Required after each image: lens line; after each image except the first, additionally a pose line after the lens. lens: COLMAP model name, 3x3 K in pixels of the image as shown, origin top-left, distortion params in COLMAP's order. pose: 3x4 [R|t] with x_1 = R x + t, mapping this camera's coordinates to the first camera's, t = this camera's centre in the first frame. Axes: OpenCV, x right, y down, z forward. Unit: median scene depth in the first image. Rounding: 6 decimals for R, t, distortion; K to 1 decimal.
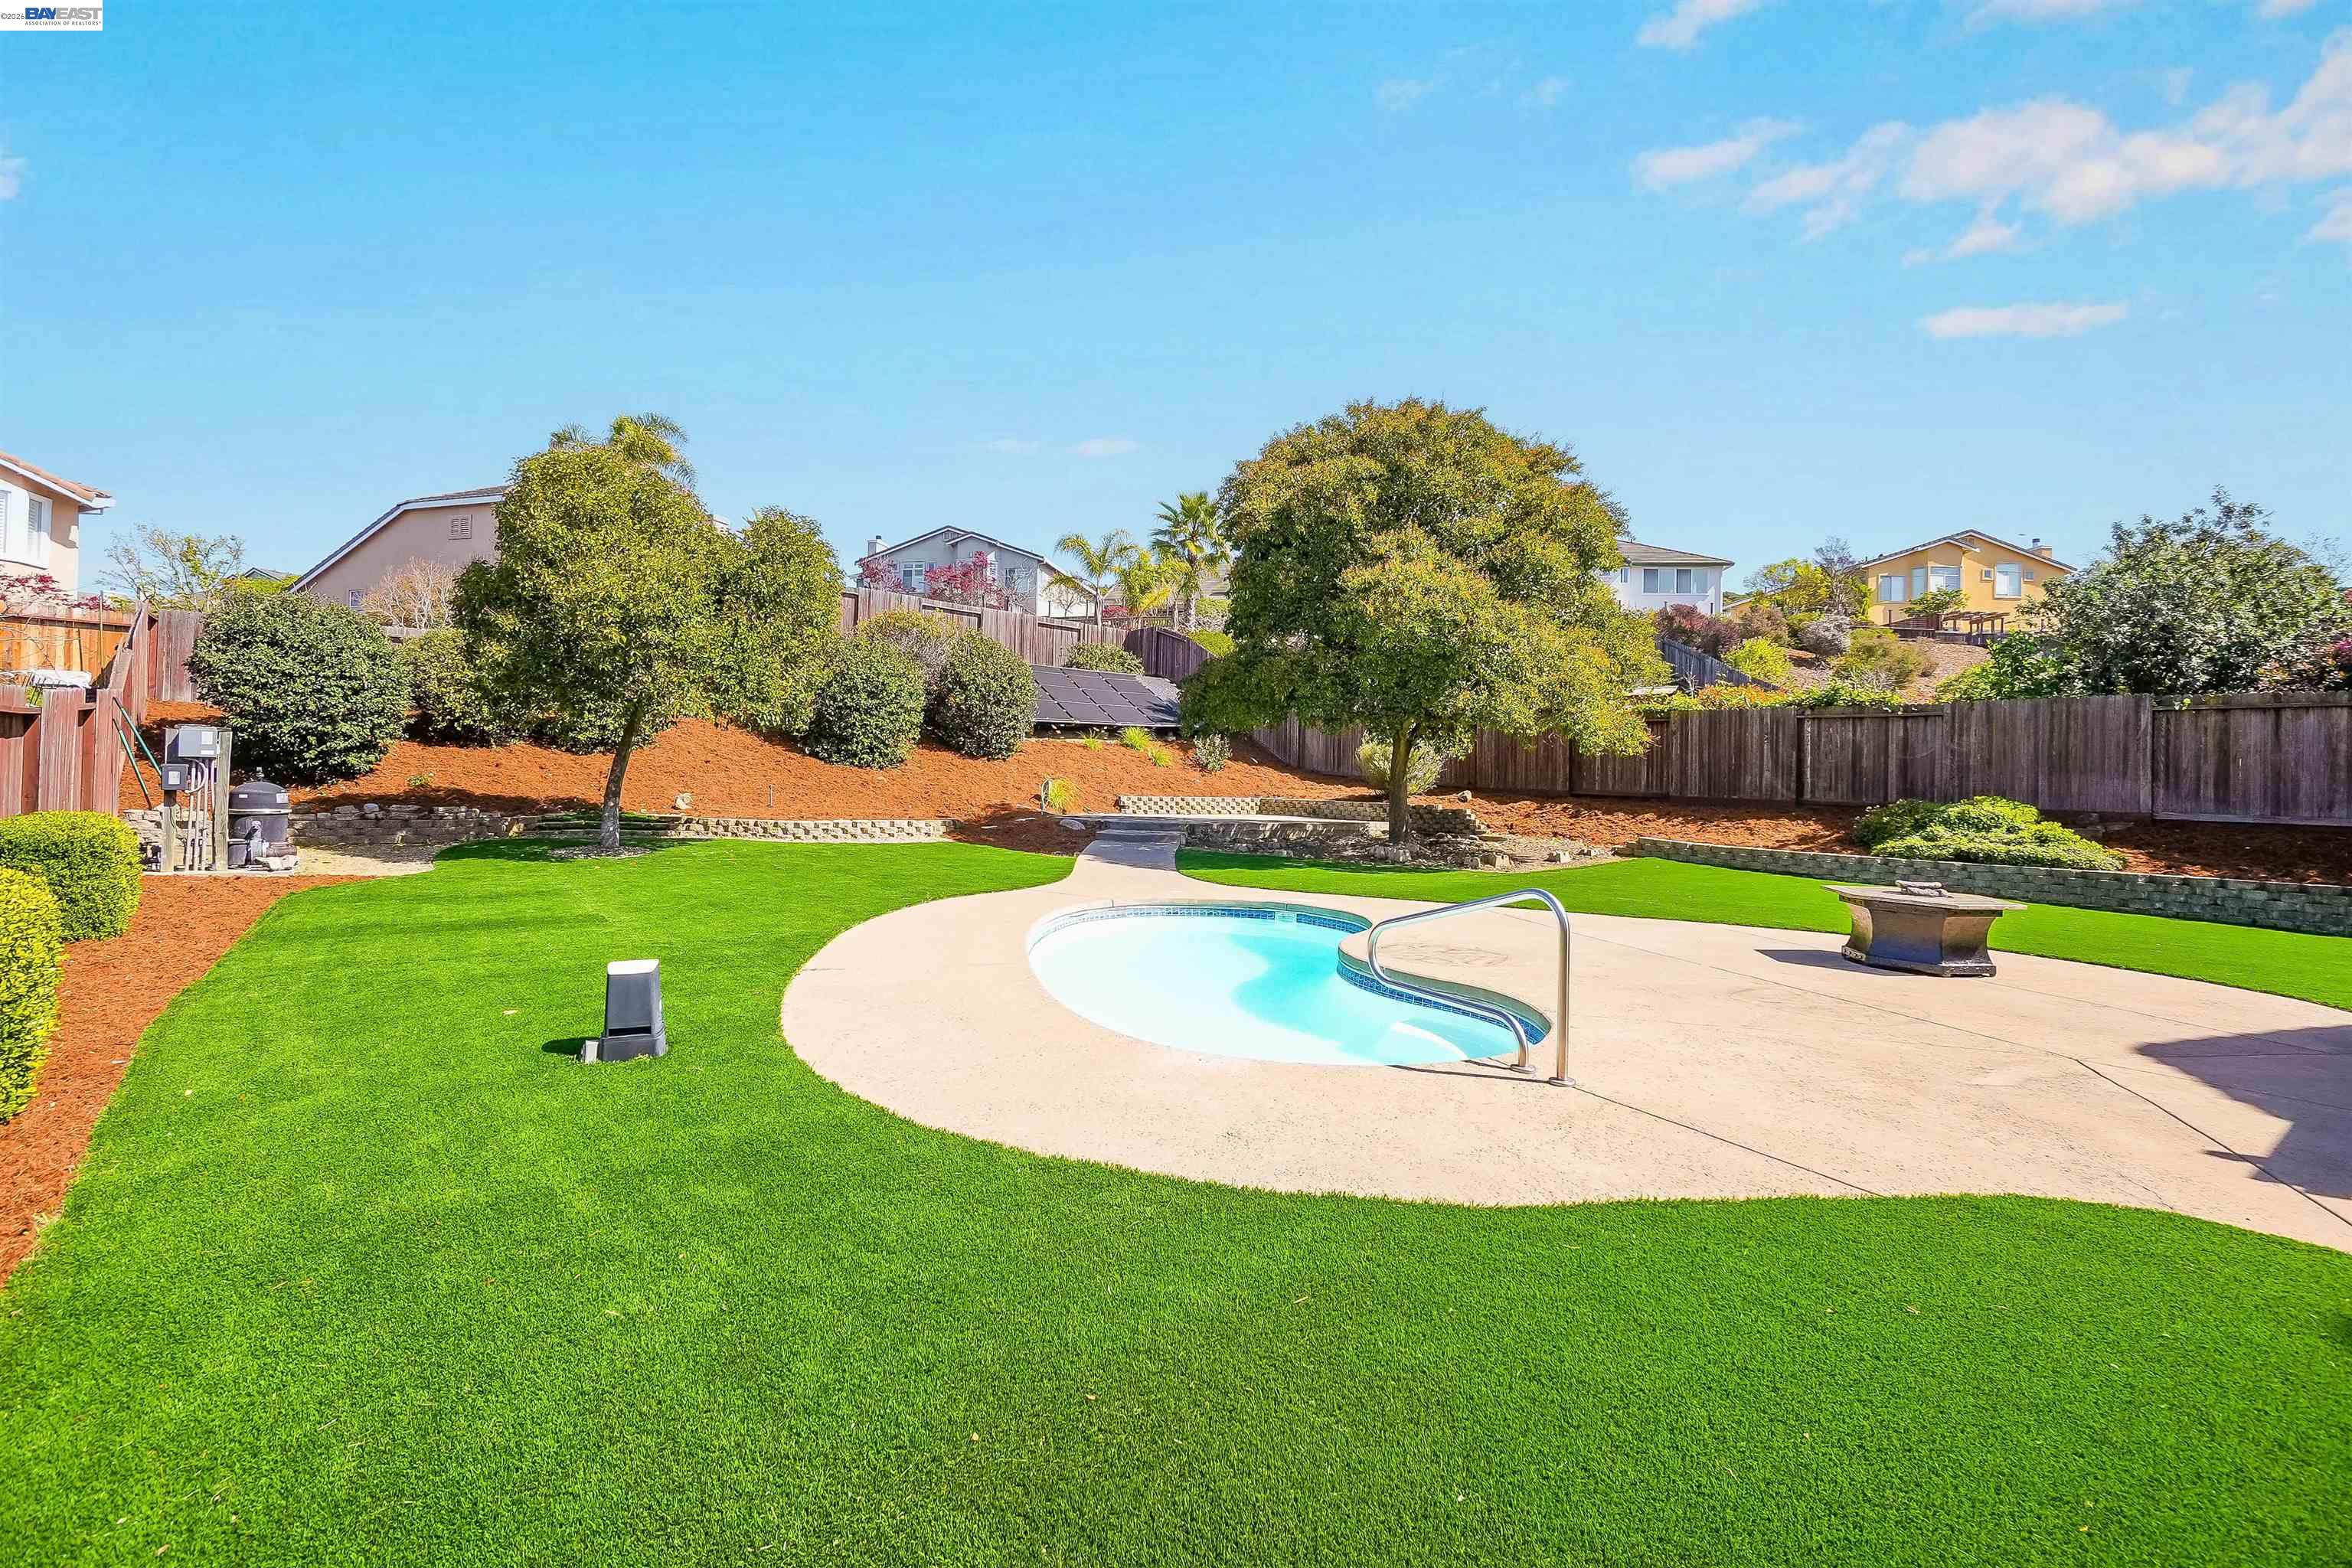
lens RADIAL K [[1032.6, 0, 1177.5], [0, 1032.6, 768.2], [0, 0, 1]] dist [-0.013786, 0.008040]
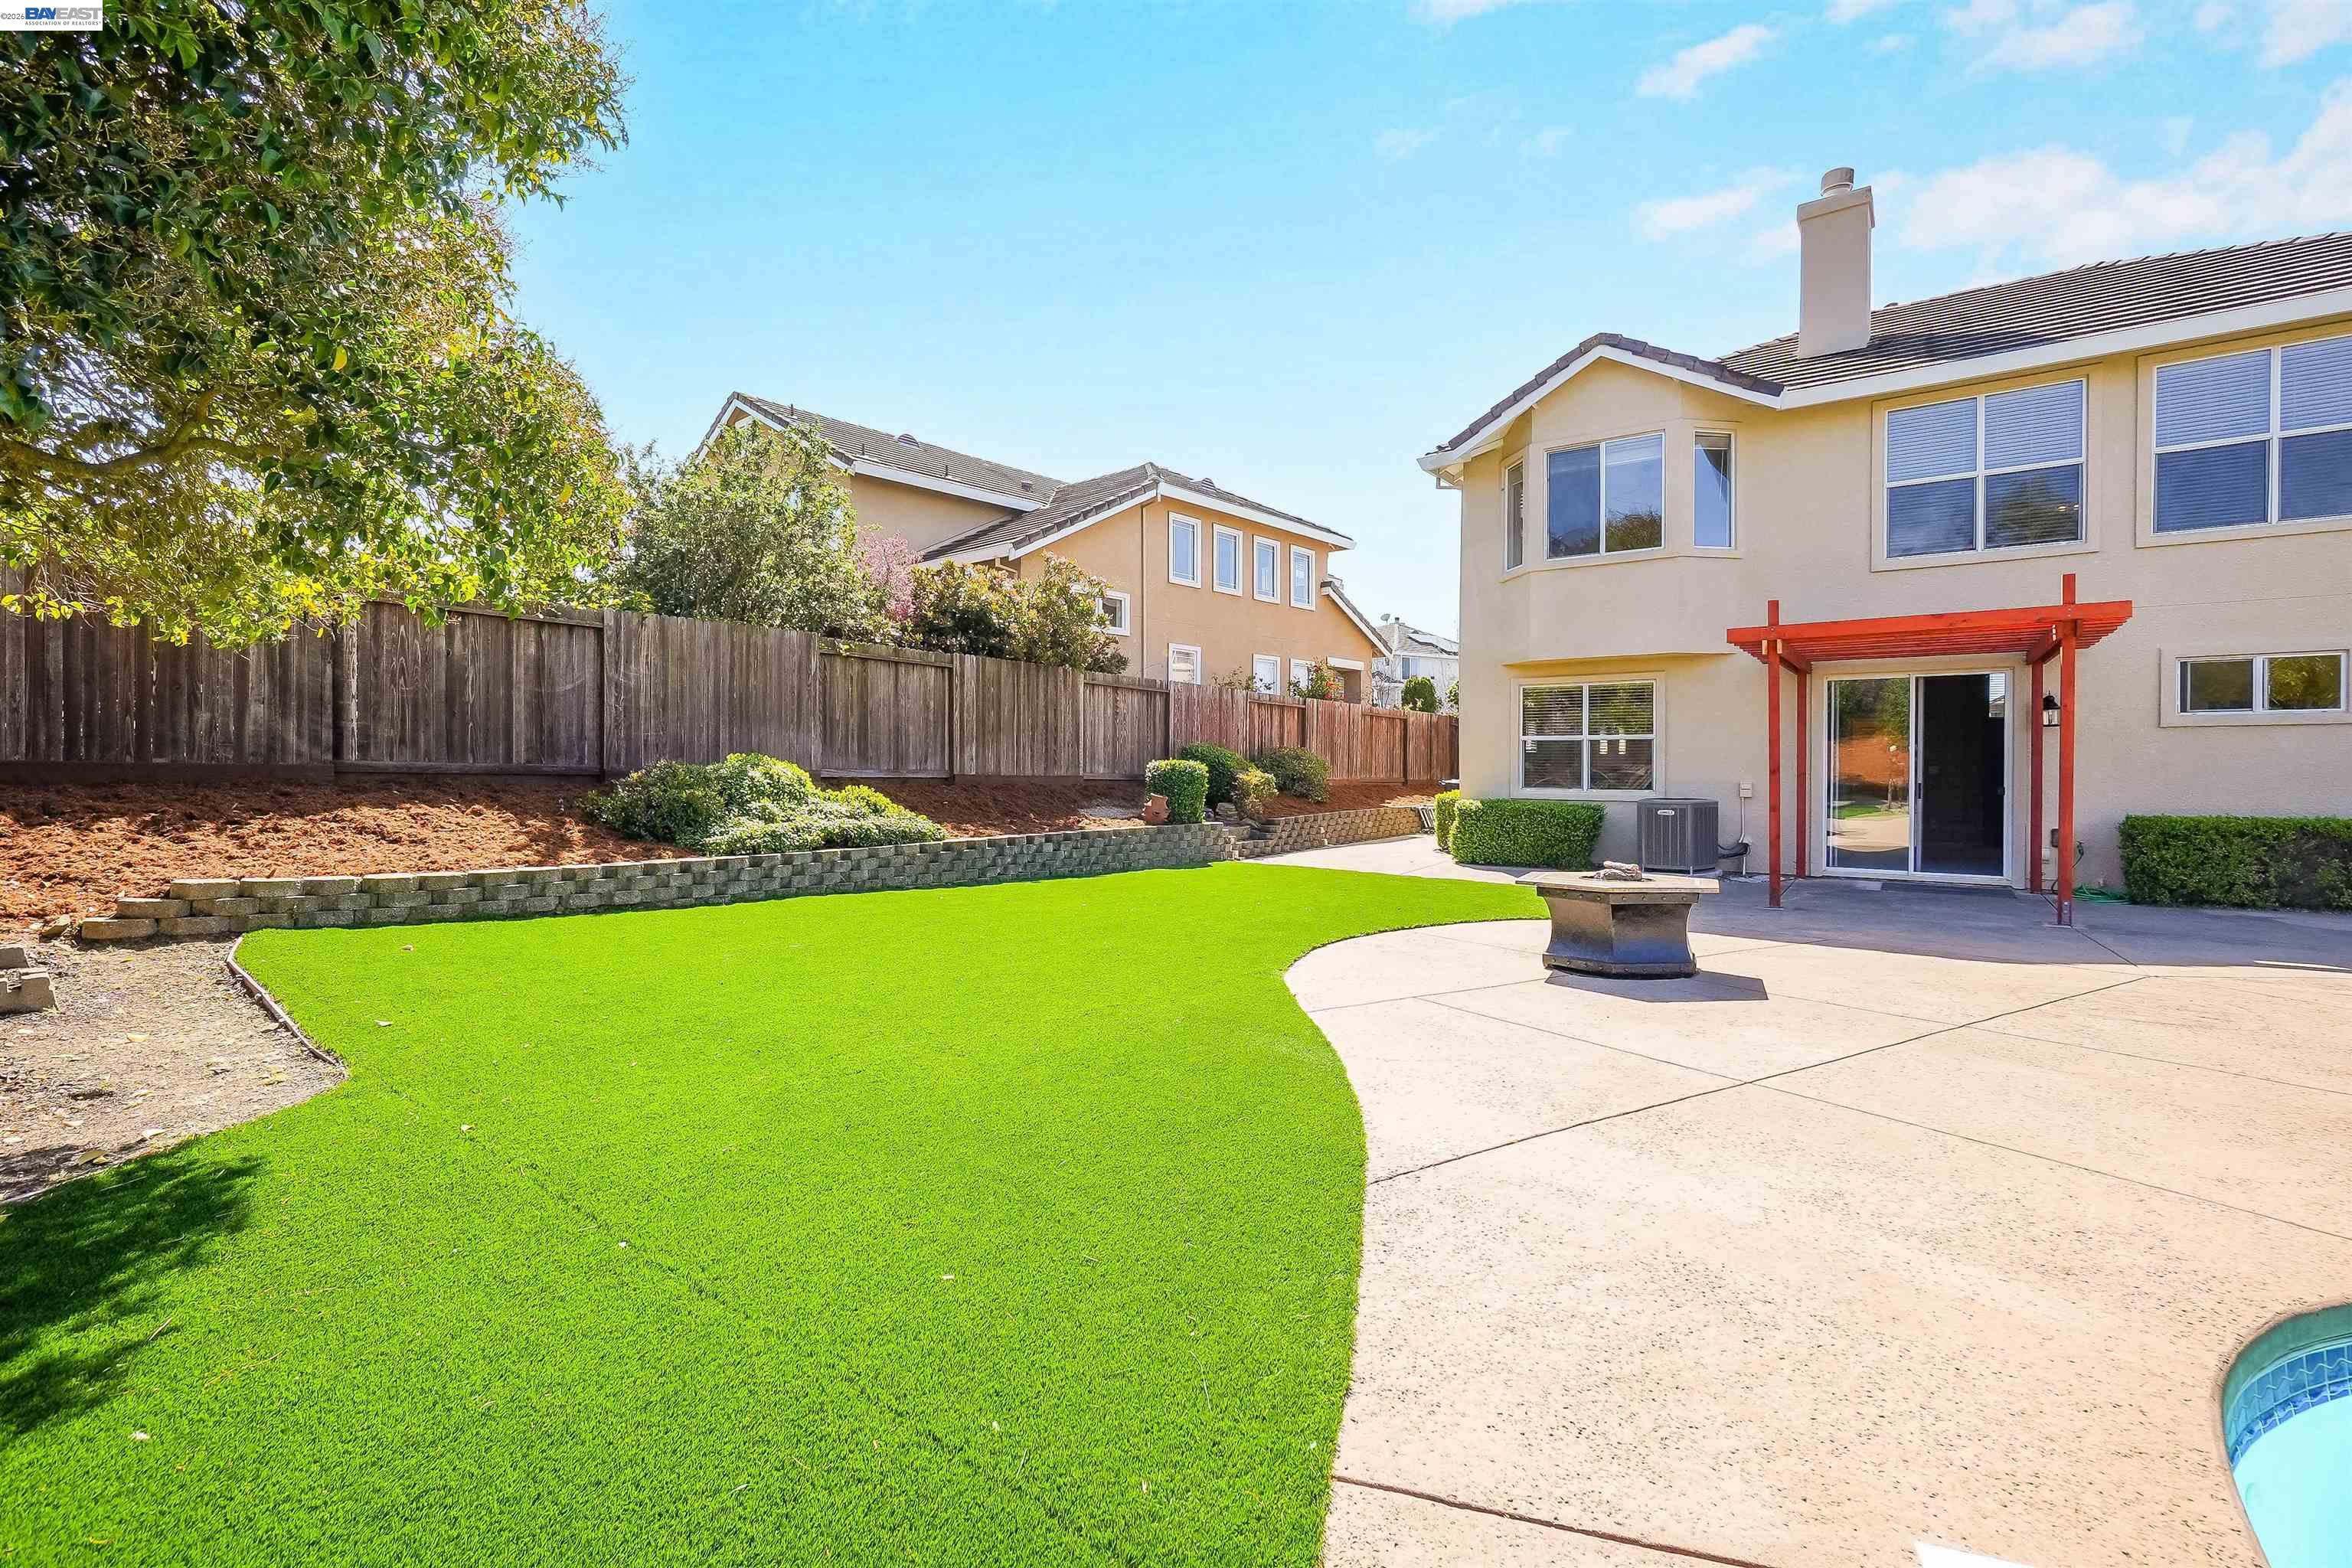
lens RADIAL K [[1032.6, 0, 1177.5], [0, 1032.6, 768.2], [0, 0, 1]] dist [-0.013786, 0.008040]
pose [[-0.278988, -0.021238, 0.960060, 0.025521], [-0.019273, 0.999678, 0.016514, 0.019302], [-0.960101, -0.013896, -0.279307, 0.868620]]
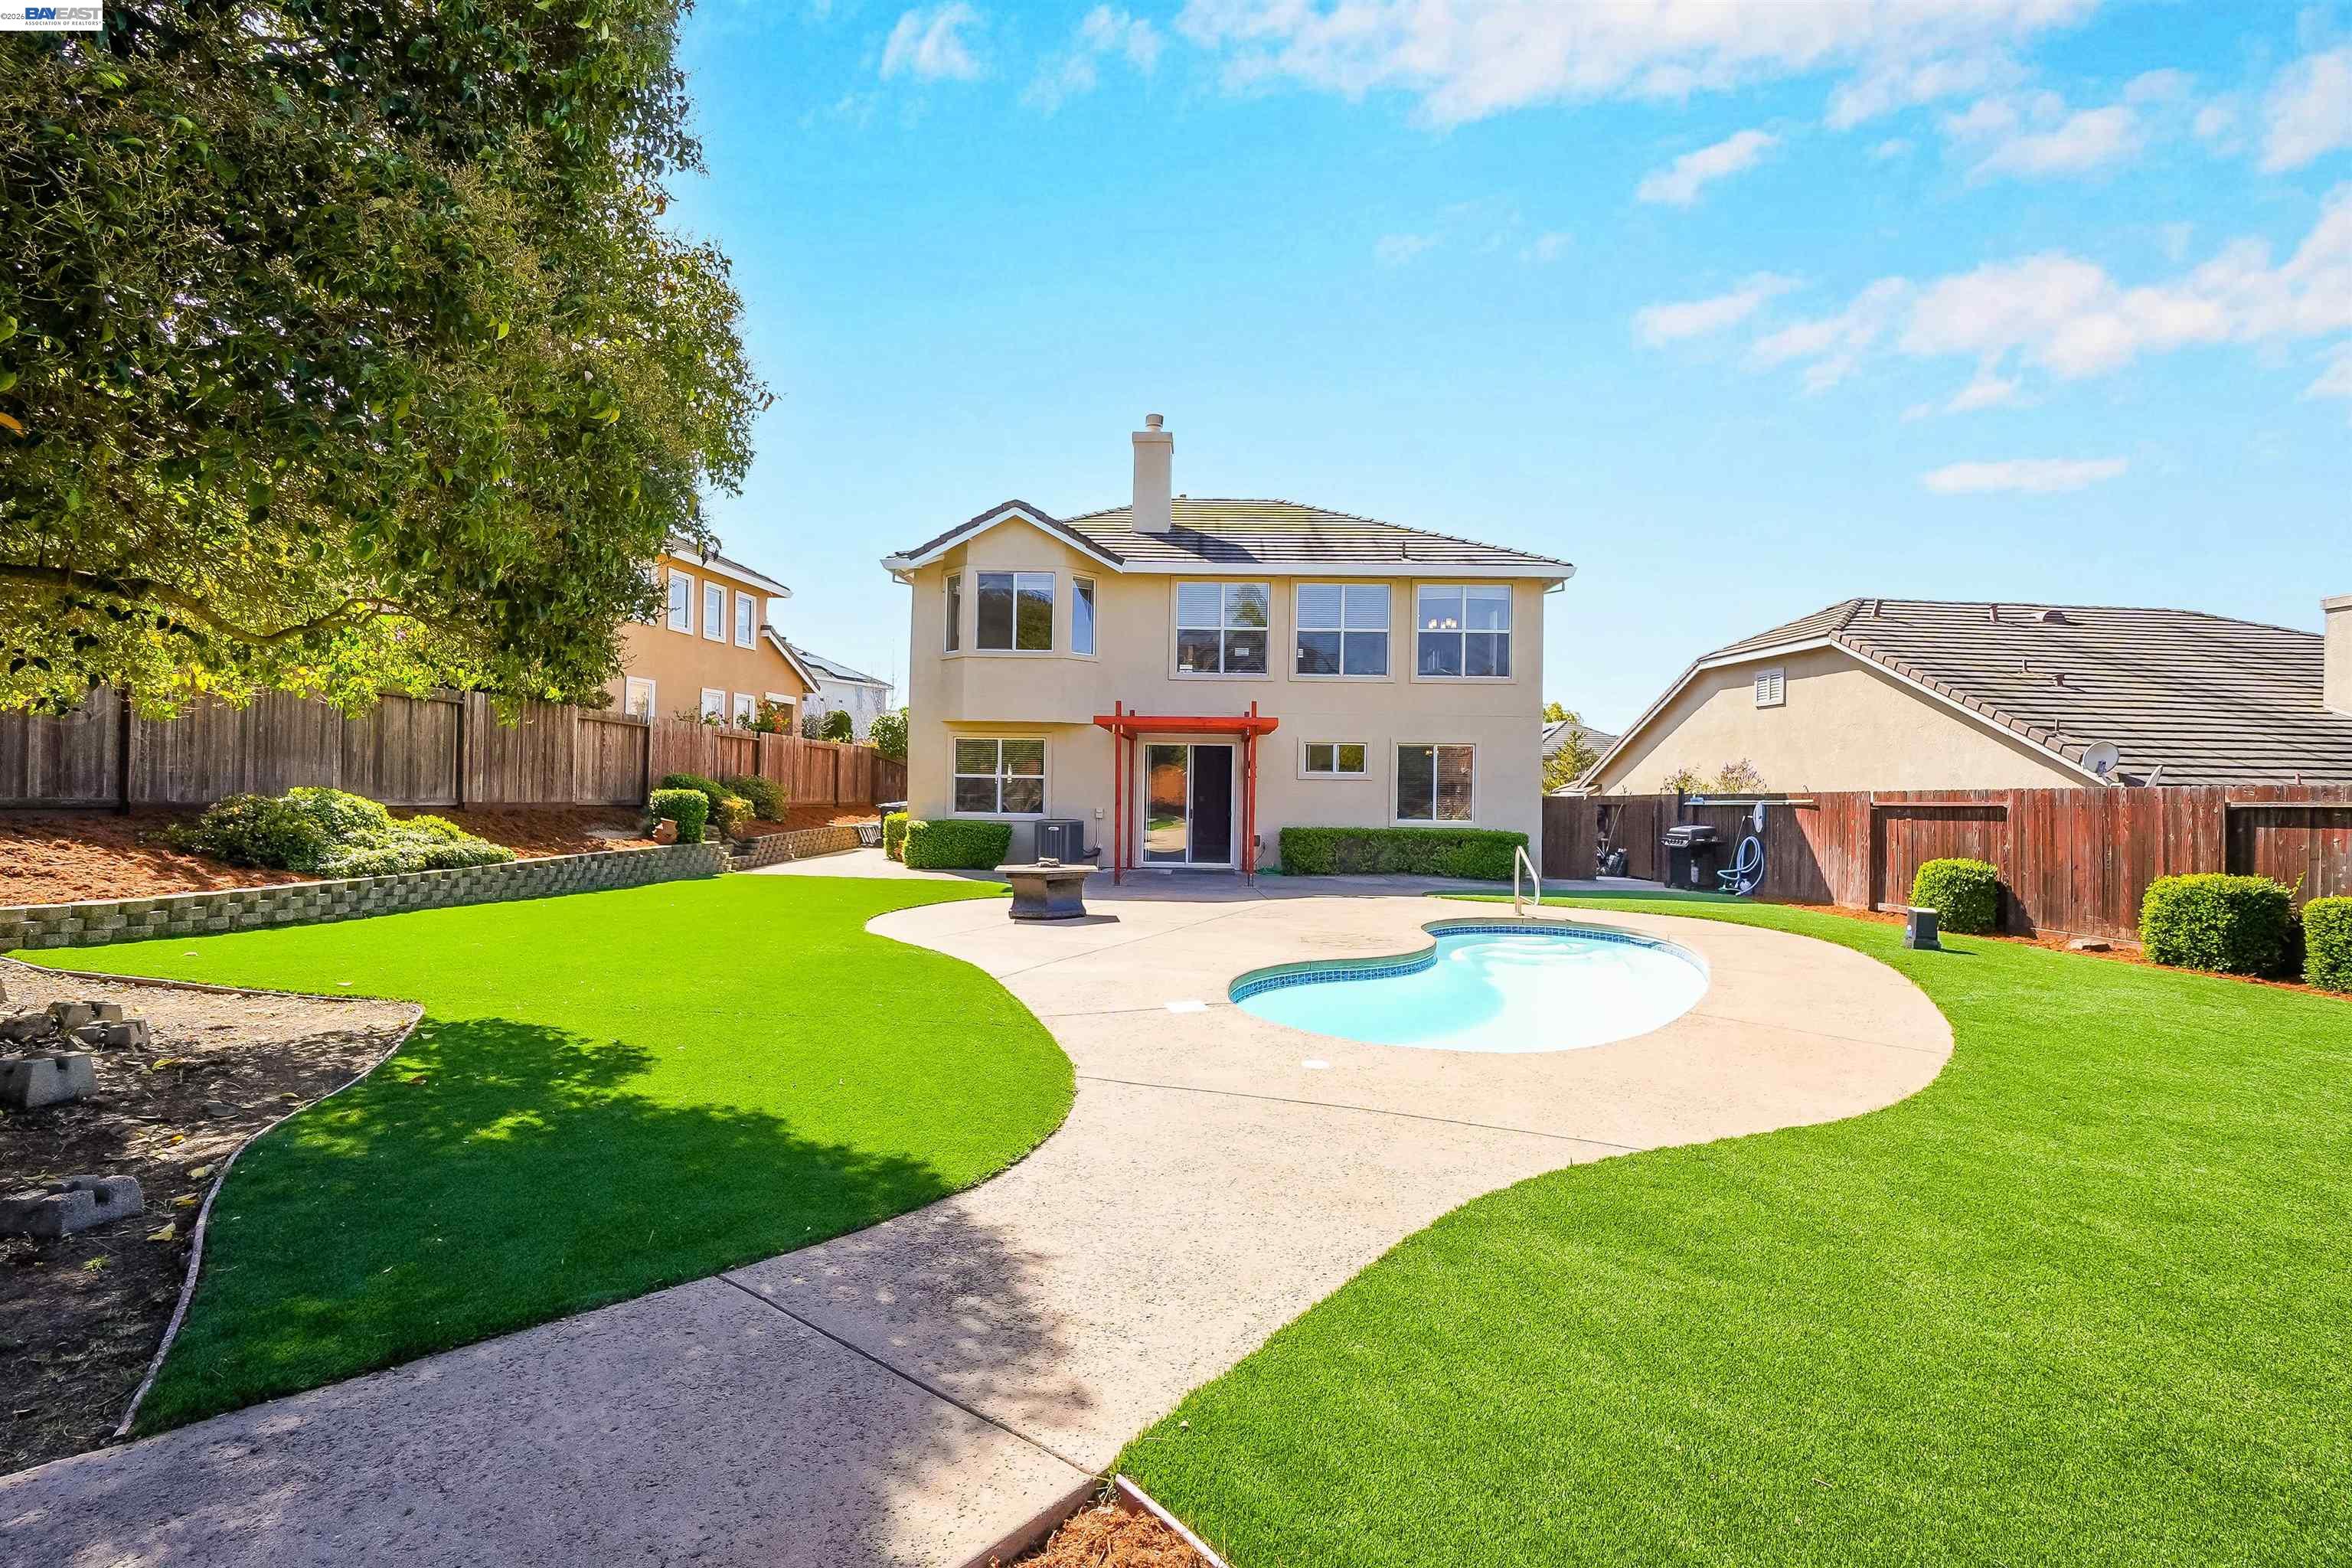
lens RADIAL K [[1032.6, 0, 1177.5], [0, 1032.6, 768.2], [0, 0, 1]] dist [-0.013786, 0.008040]
pose [[-0.771296, -0.018425, 0.636209, -0.194166], [-0.035806, 0.999254, -0.014469, 0.001053], [-0.635468, -0.033940, -0.771381, 1.124033]]
